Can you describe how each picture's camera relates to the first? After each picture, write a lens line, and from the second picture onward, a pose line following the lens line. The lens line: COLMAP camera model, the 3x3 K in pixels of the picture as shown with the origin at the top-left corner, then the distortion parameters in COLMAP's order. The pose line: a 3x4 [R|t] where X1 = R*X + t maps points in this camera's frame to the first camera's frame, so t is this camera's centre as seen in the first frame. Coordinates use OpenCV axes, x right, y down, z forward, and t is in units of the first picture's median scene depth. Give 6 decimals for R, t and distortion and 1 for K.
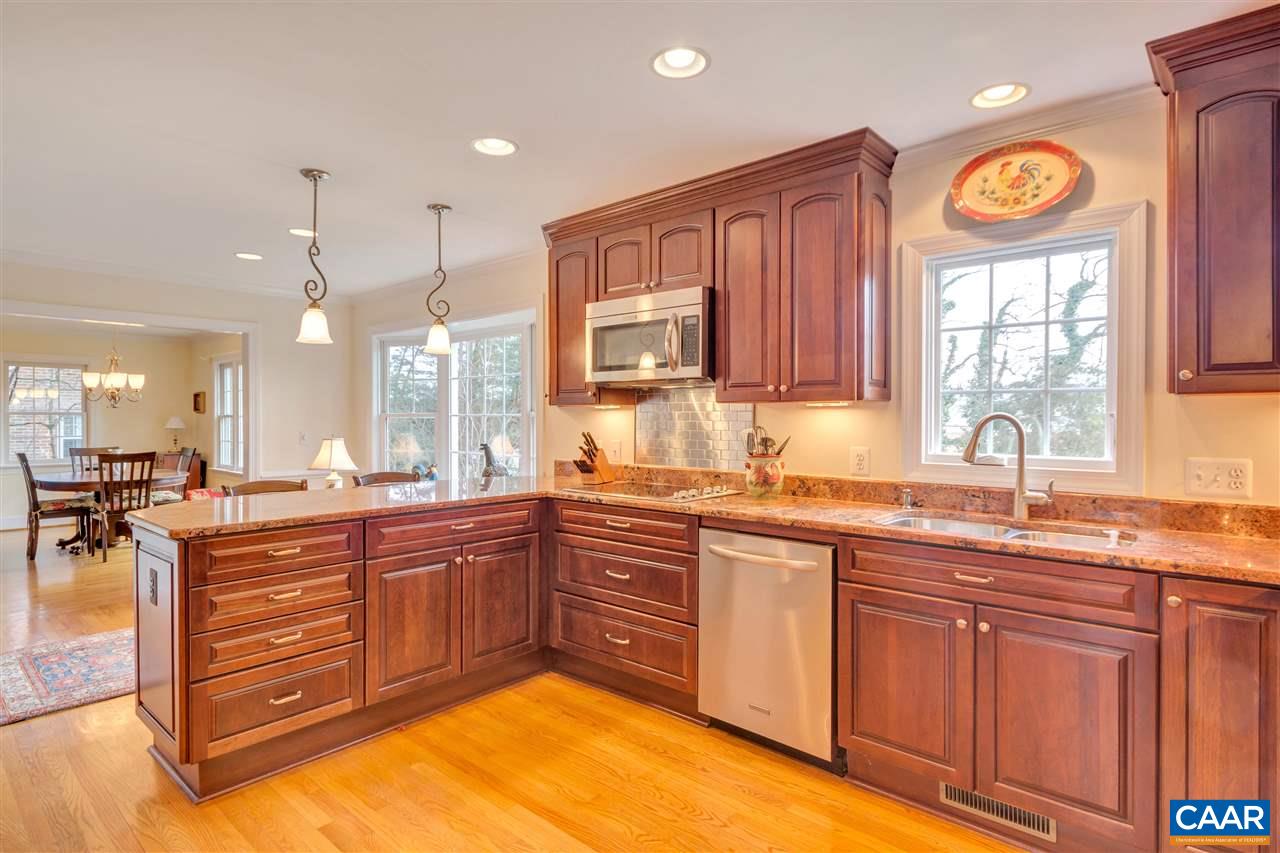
lens RADIAL K [[667.9, 0, 639.9], [0, 667.9, 425.0], [0, 0, 1]] dist [0.006066, -0.002637]
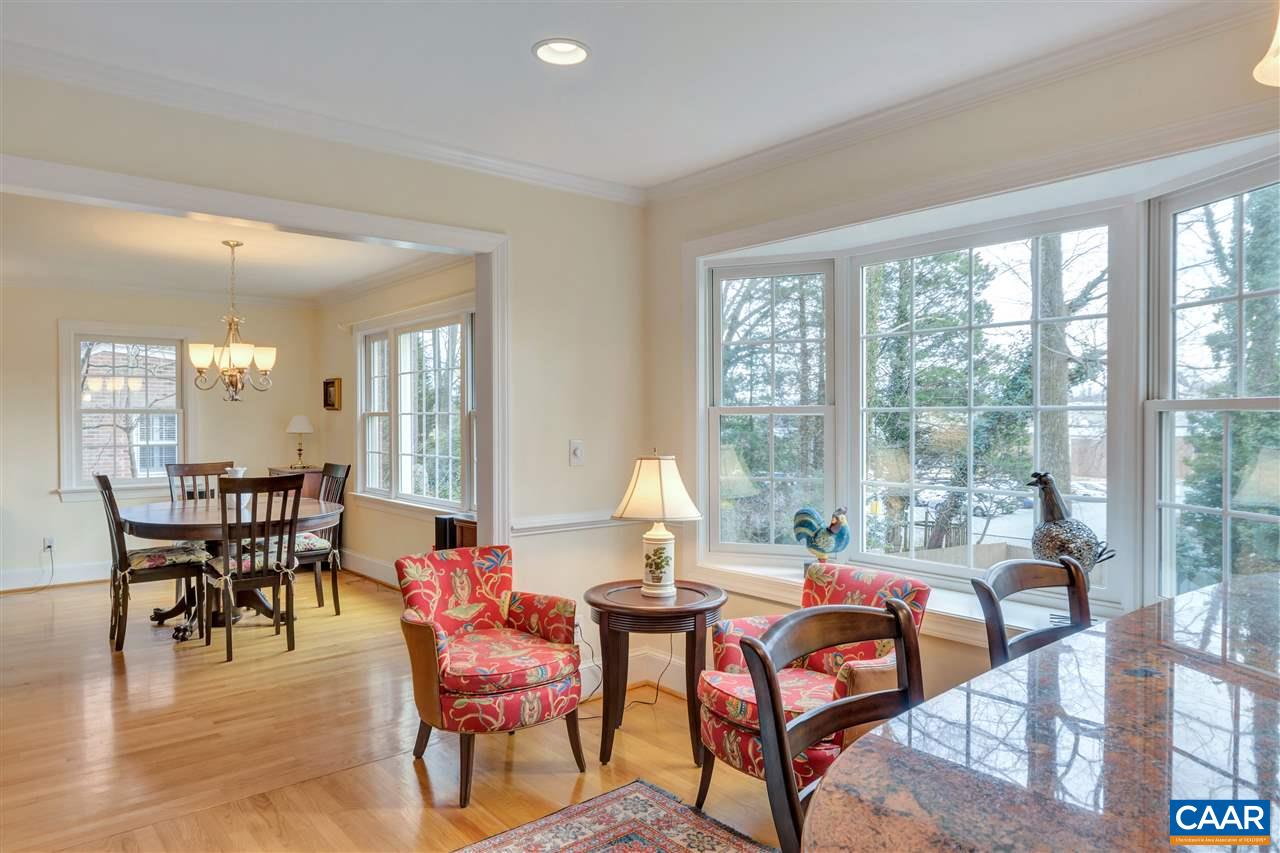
lens RADIAL K [[790.8, 0, 631.6], [0, 790.8, 427.4], [0, 0, 1]] dist [0.004114, 0.003530]
pose [[0.989574, -0.001013, -0.144019, -0.329687], [0.001434, 0.999995, 0.002818, -0.002544], [0.144016, -0.002995, 0.989571, 0.342404]]
